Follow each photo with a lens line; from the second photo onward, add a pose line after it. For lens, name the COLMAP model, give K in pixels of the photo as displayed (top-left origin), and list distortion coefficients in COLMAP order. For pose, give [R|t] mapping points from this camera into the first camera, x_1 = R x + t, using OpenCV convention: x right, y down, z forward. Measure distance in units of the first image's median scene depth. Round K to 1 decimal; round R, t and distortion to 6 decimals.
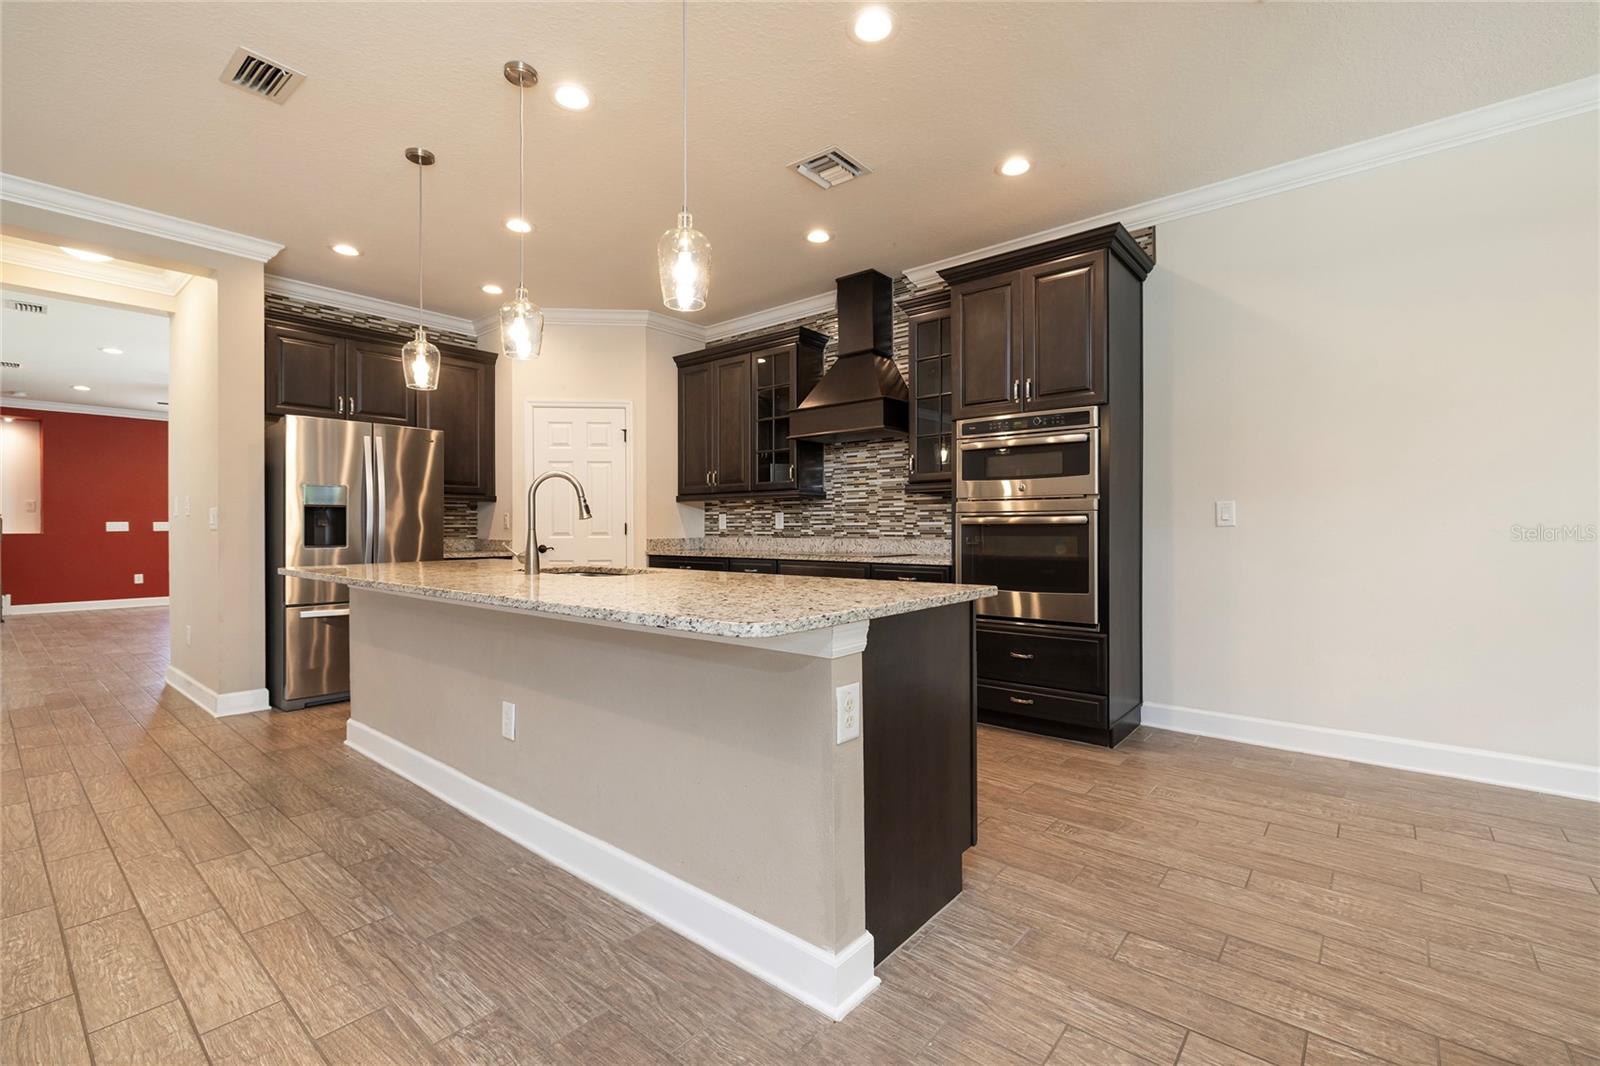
lens RADIAL K [[685.5, 0, 808.3], [0, 685.5, 535.9], [0, 0, 1]] dist [-0.002475, 0.002102]
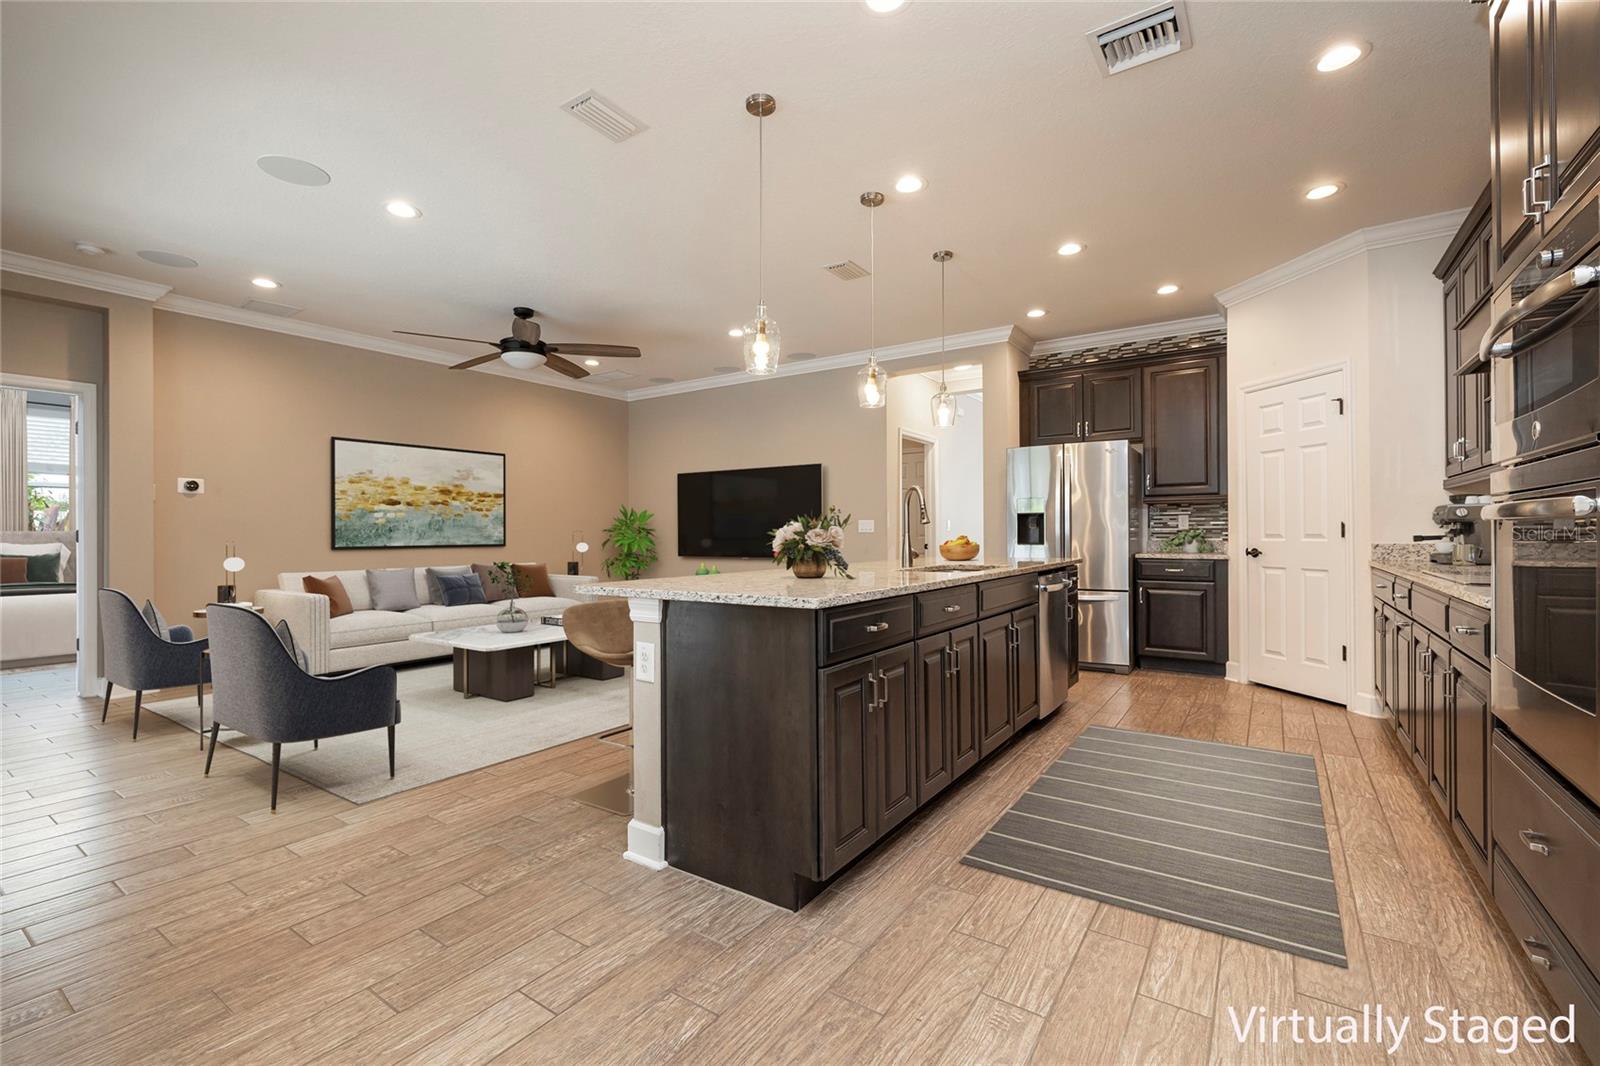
lens RADIAL K [[685.5, 0, 798.2], [0, 685.5, 535.5], [0, 0, 1]] dist [-0.002475, 0.002102]
pose [[0.102477, 0.006665, -0.994713, 0.504781], [-0.006331, 0.999962, 0.006048, -0.005639], [0.994715, 0.005677, 0.102516, 0.389087]]
